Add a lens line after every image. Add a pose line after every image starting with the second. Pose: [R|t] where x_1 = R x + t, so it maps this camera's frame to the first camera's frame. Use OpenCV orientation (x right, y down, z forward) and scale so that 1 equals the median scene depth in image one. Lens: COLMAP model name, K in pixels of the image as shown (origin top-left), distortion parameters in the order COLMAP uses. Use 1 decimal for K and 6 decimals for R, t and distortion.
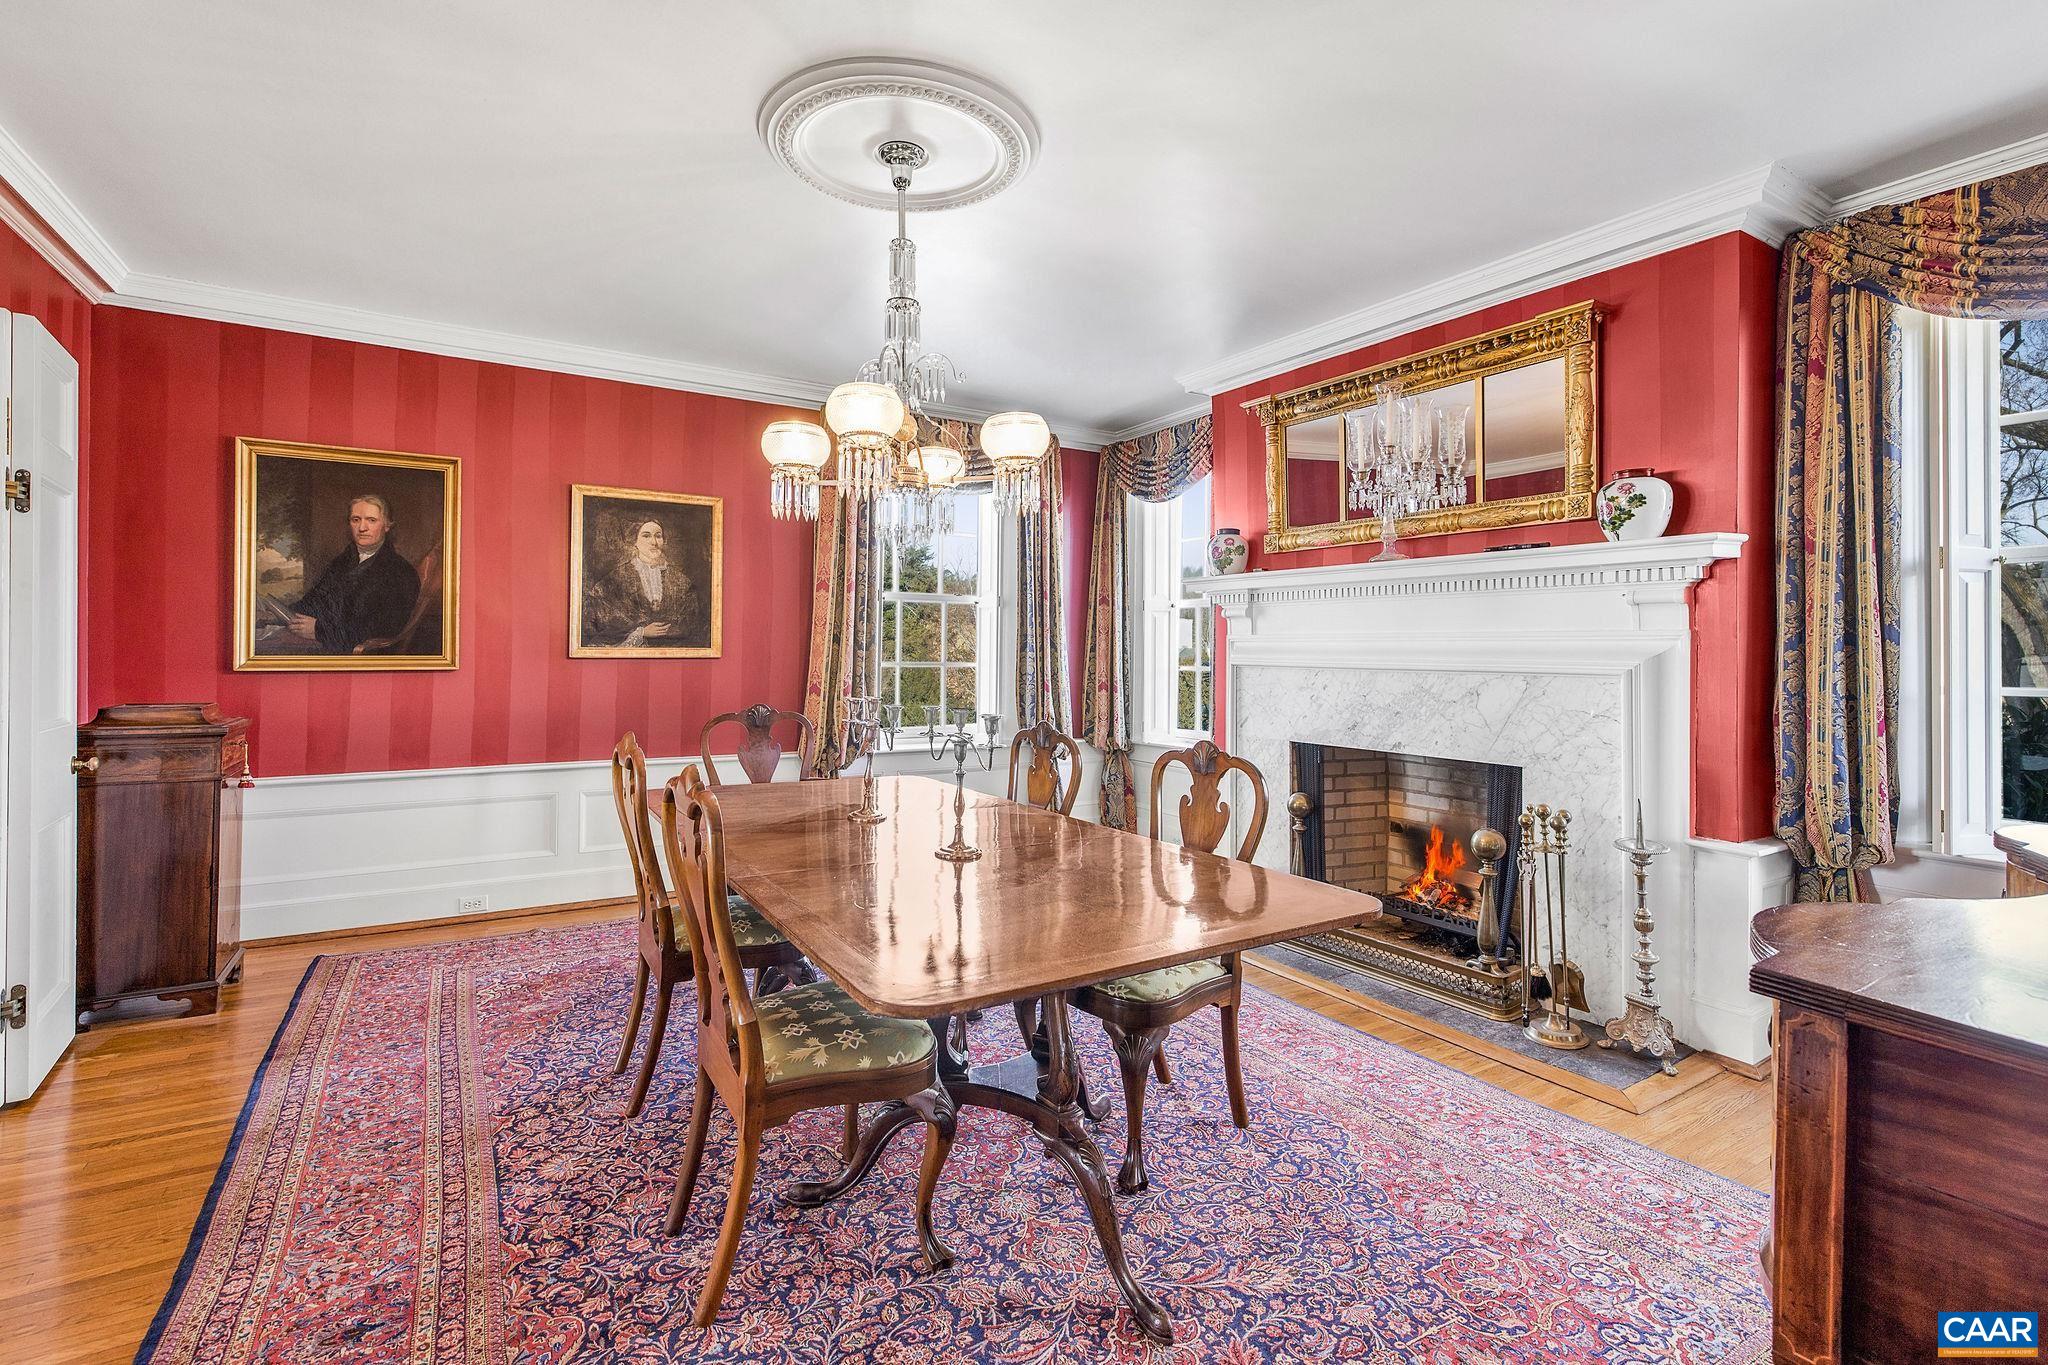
lens RADIAL K [[896.0, 0, 1018.6], [0, 896.0, 643.2], [0, 0, 1]] dist [0.000806, 0.000035]
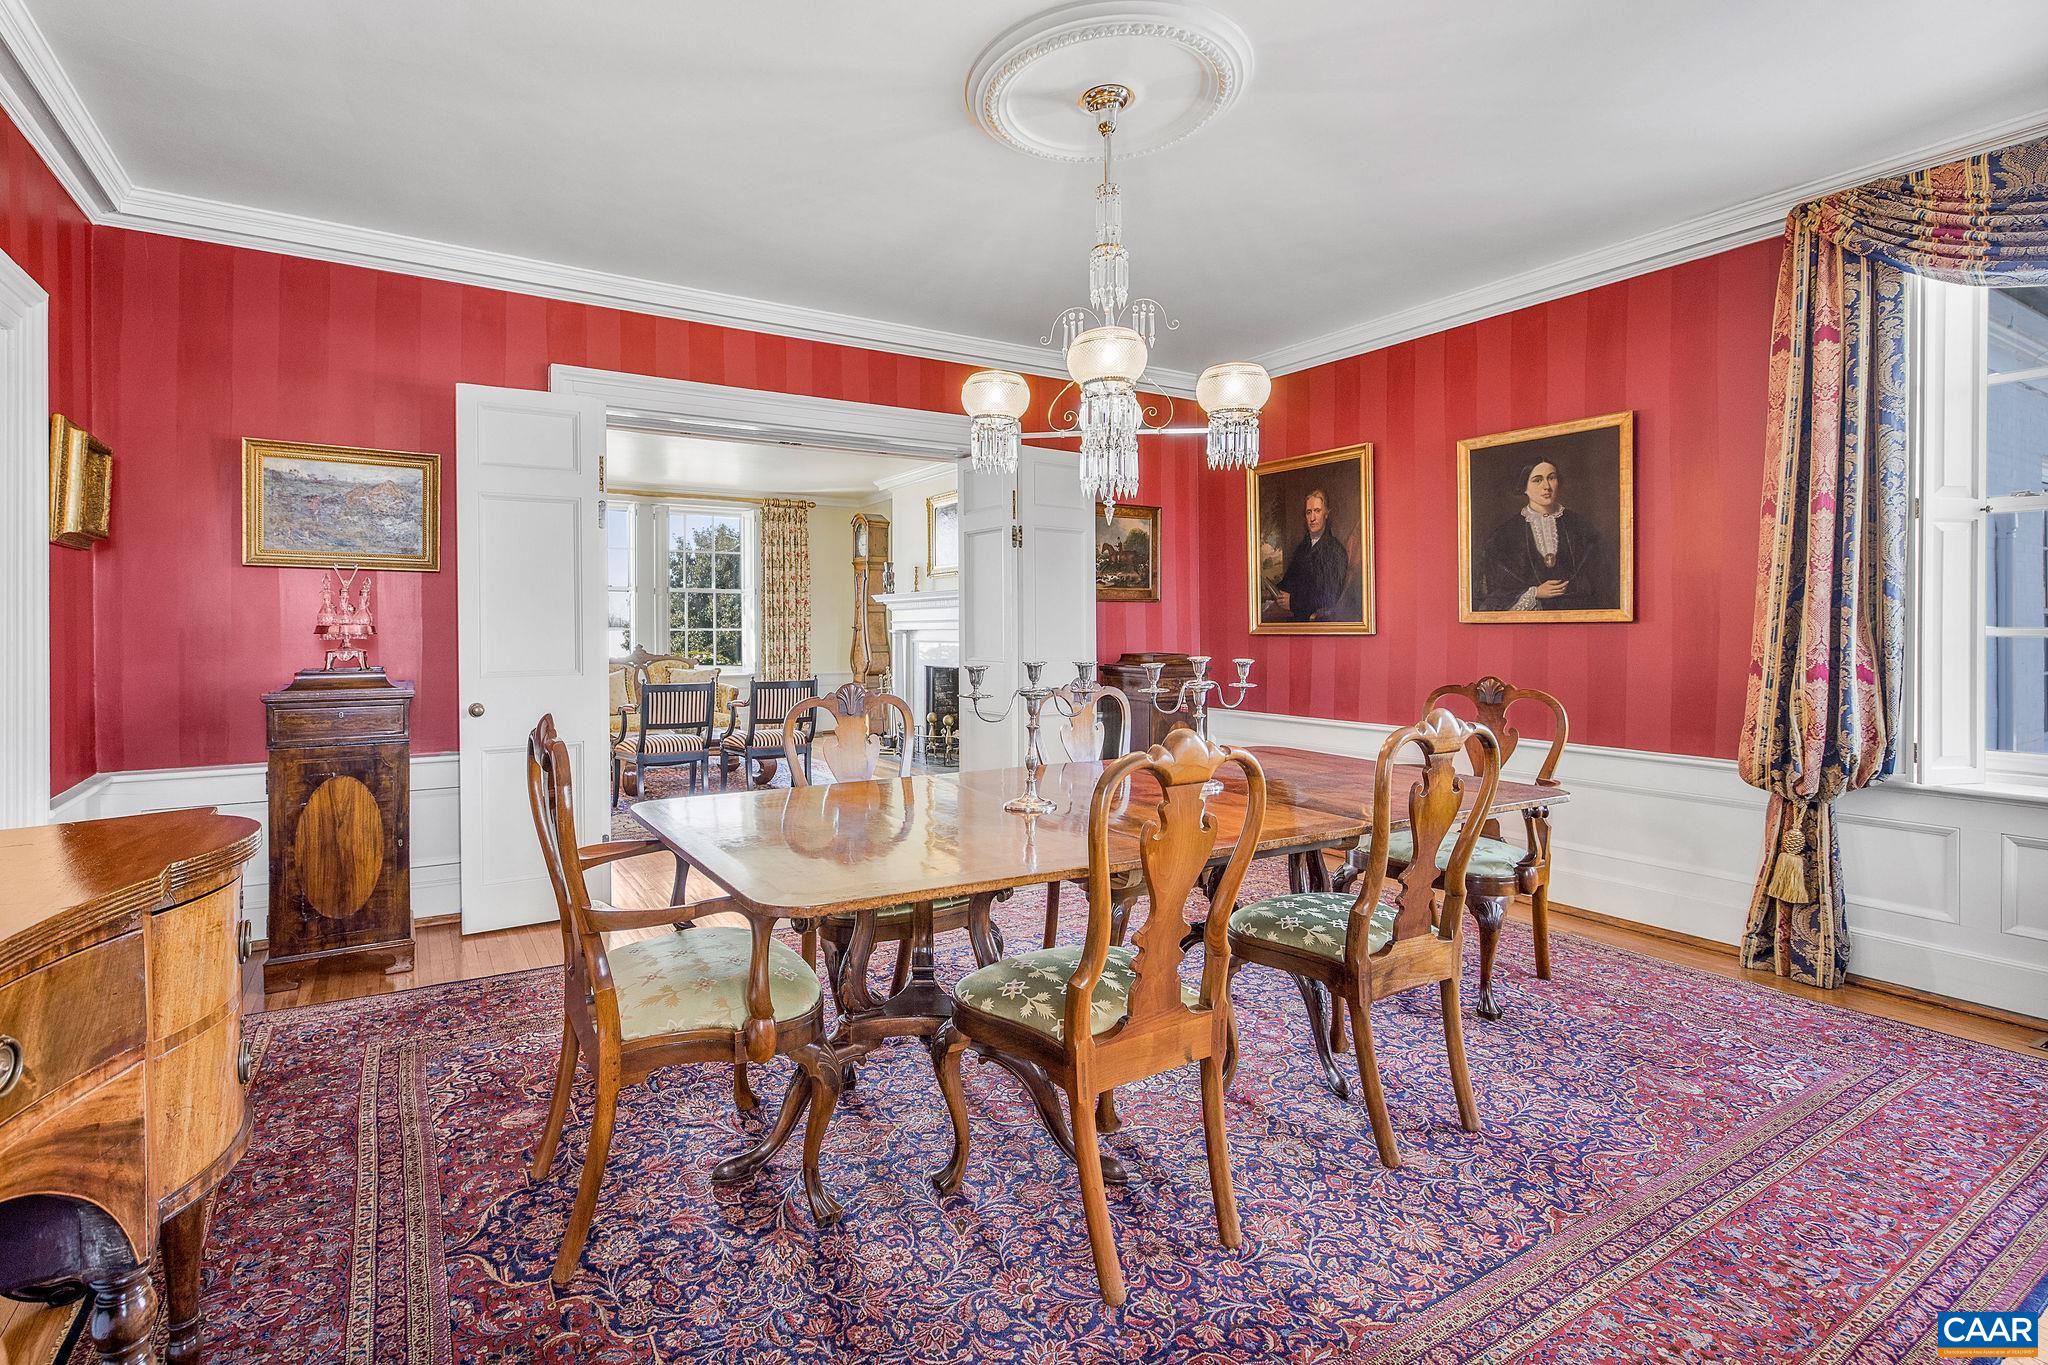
lens RADIAL K [[998.4, 0, 1024.1], [0, 998.4, 626.7], [0, 0, 1]] dist [0.000526, 0.000052]
pose [[0.015648, -0.008154, -0.999844, 0.610011], [0.011997, 0.999896, -0.007967, 0.025189], [0.999806, -0.011871, 0.015745, 0.568669]]
